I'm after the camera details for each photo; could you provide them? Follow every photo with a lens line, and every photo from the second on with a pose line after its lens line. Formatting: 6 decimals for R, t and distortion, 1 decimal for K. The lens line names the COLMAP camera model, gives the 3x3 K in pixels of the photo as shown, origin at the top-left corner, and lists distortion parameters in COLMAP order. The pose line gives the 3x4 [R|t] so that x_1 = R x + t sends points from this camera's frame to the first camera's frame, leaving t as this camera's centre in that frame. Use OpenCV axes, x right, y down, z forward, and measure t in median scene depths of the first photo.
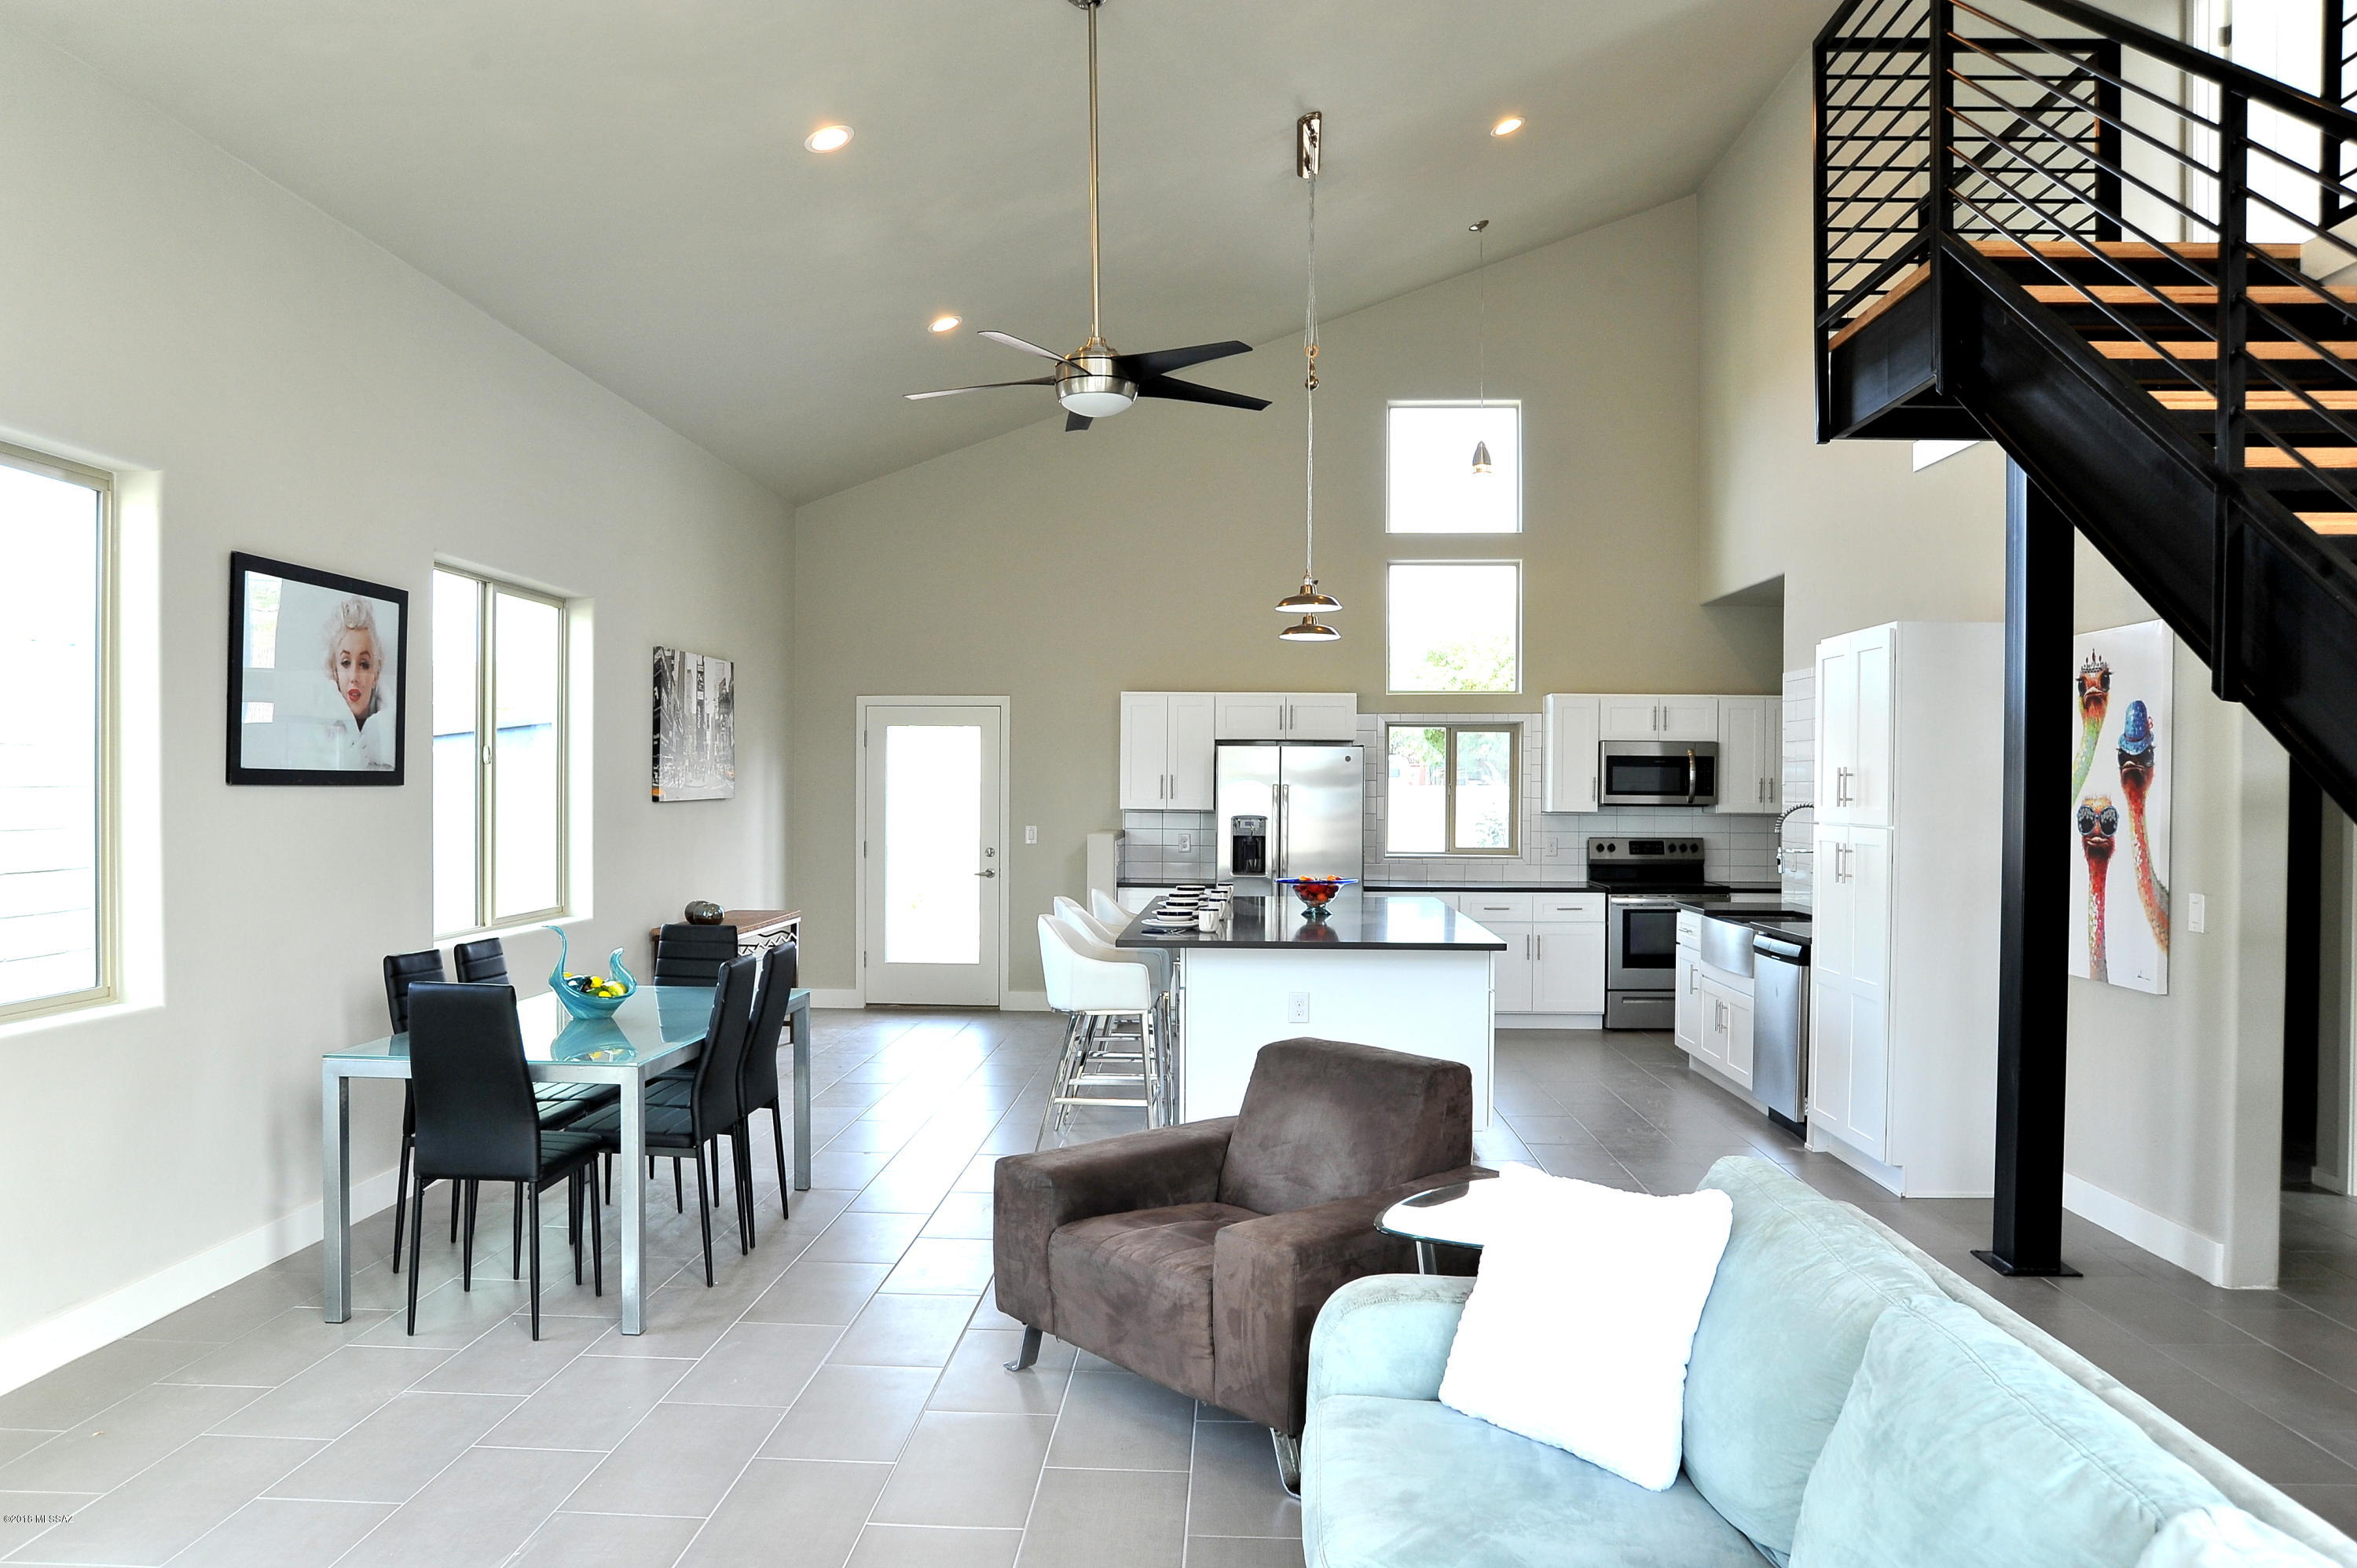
lens RADIAL K [[1625.0, 0, 1176.5], [0, 1625.0, 799.4], [0, 0, 1]] dist [-0.072764, 0.001904]
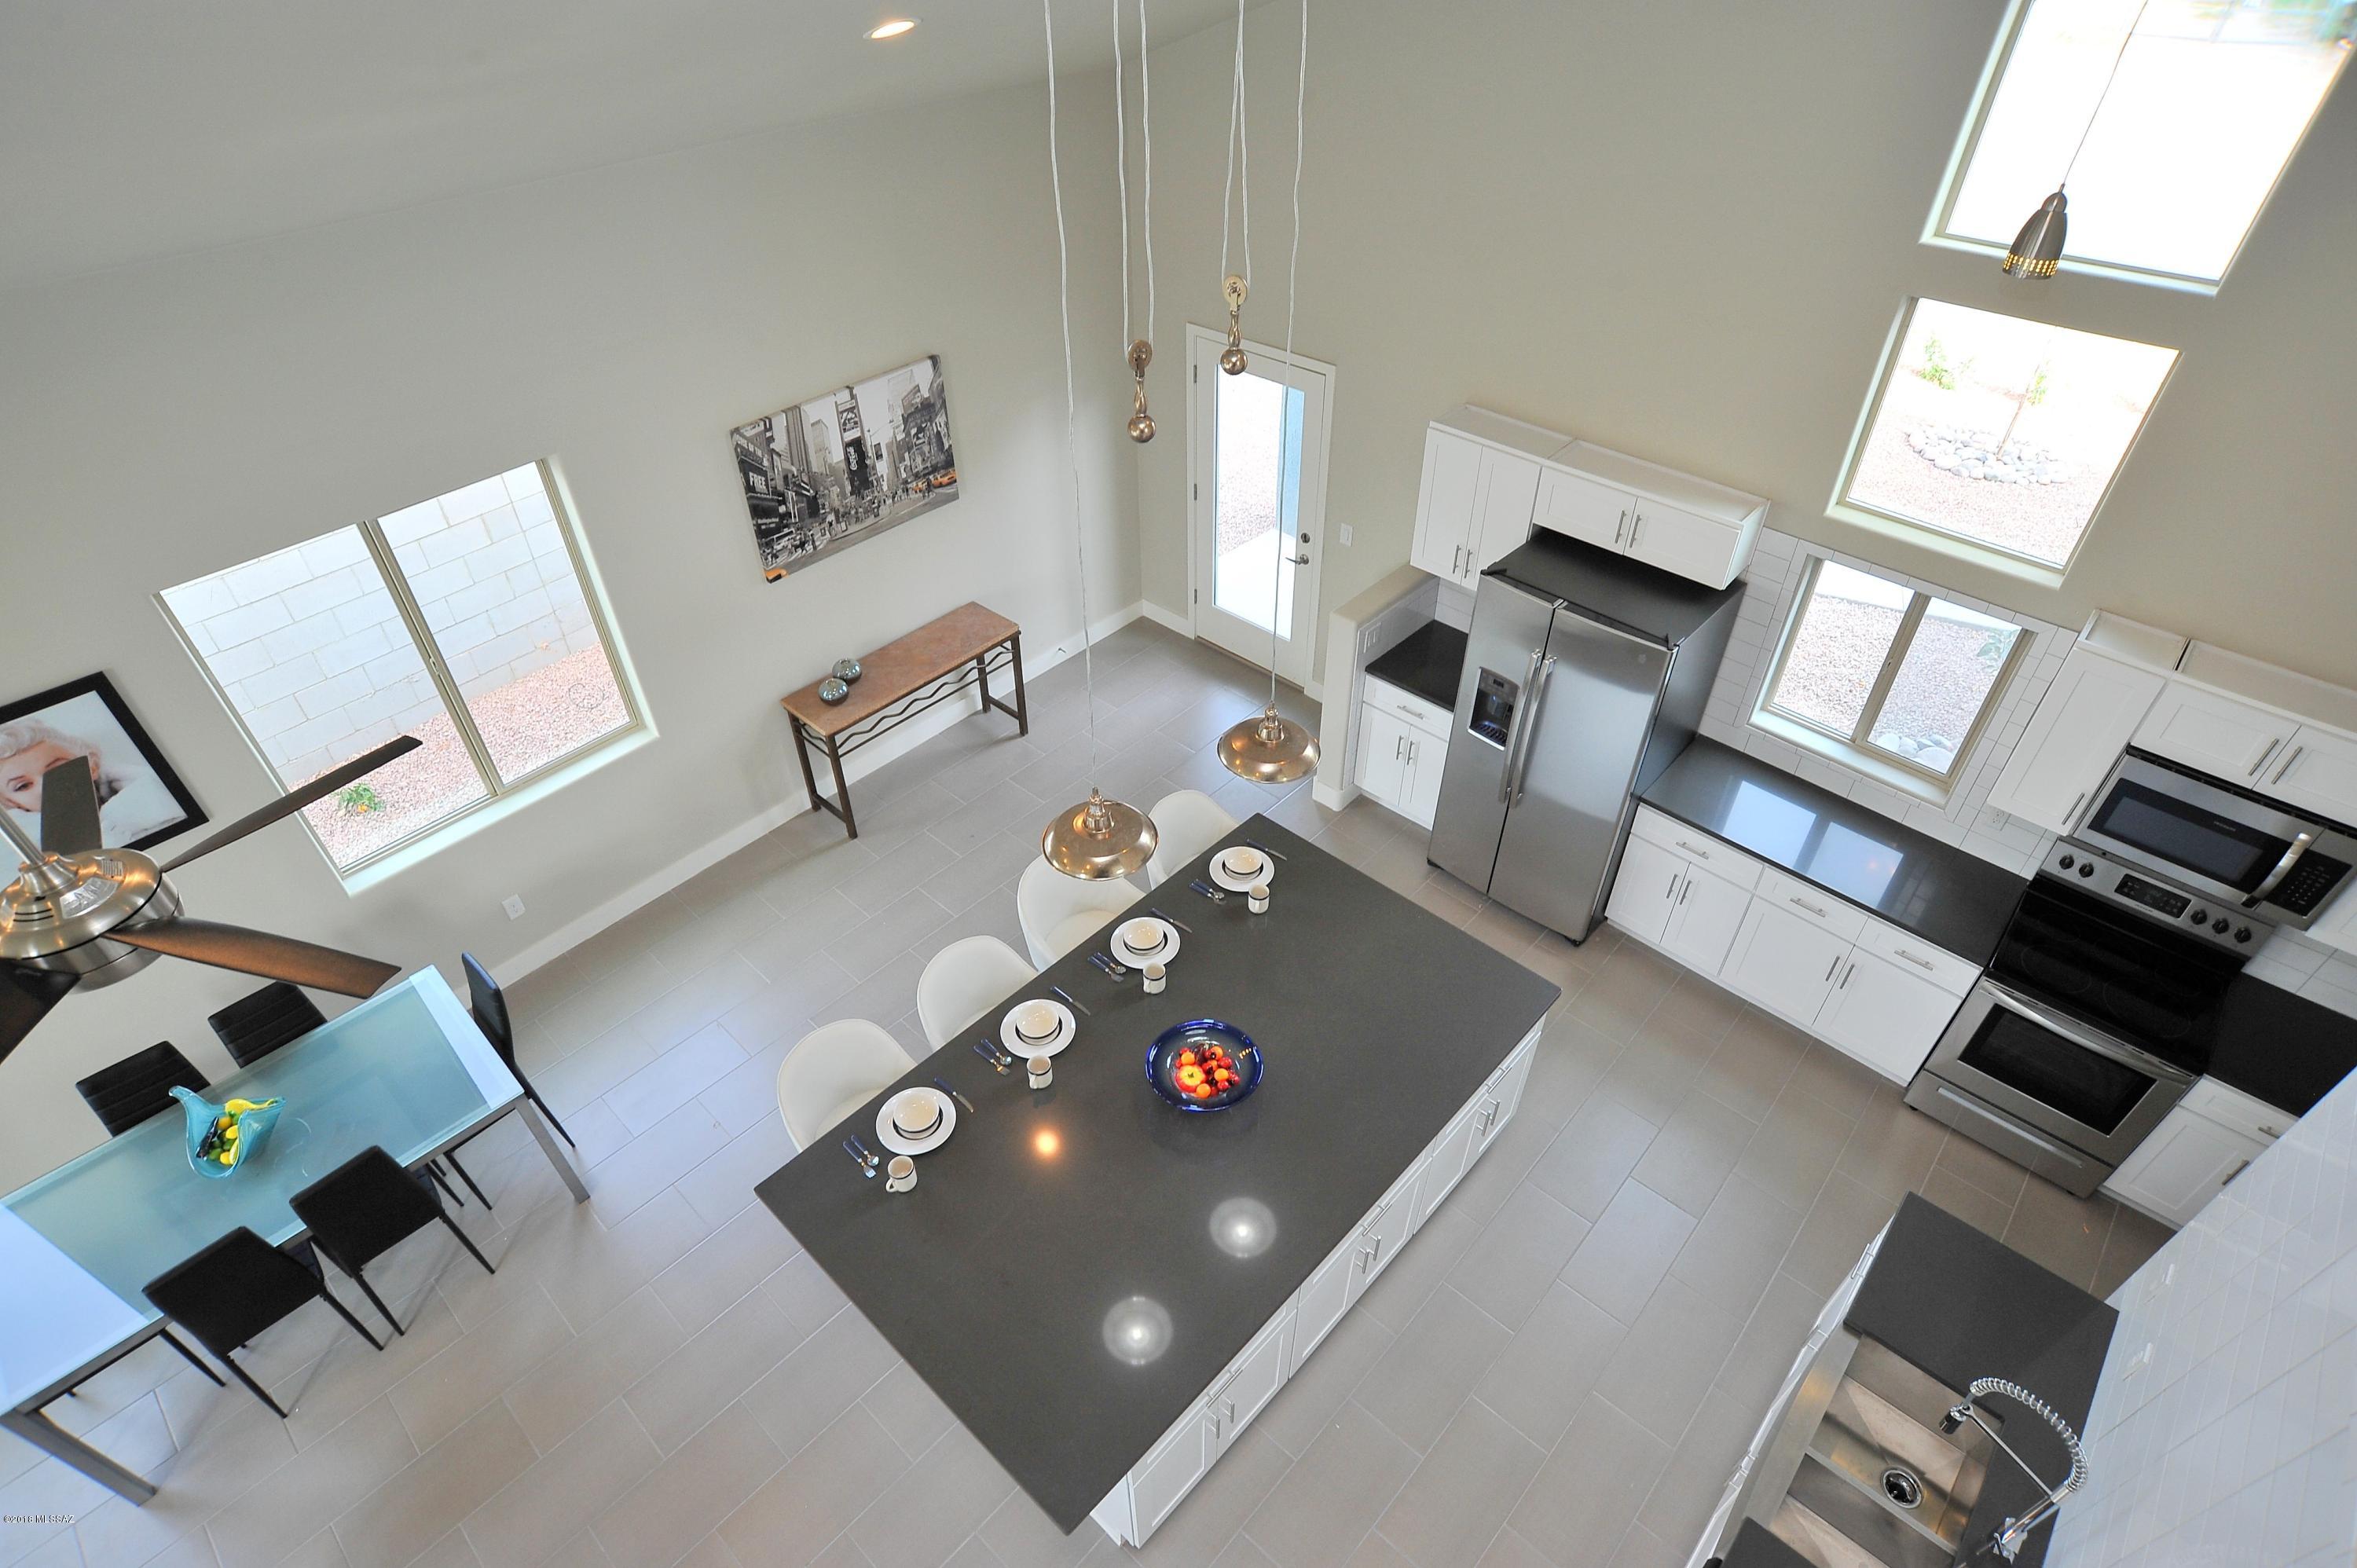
lens RADIAL K [[1207.1, 0, 1168.4], [0, 1207.1, 814.4], [0, 0, 1]] dist [-0.104429, 0.050612]
pose [[0.759181, 0.415785, -0.500767, 0.223540], [0.010833, 0.761192, 0.648437, -0.287460], [0.650790, -0.497705, 0.573378, 0.551829]]
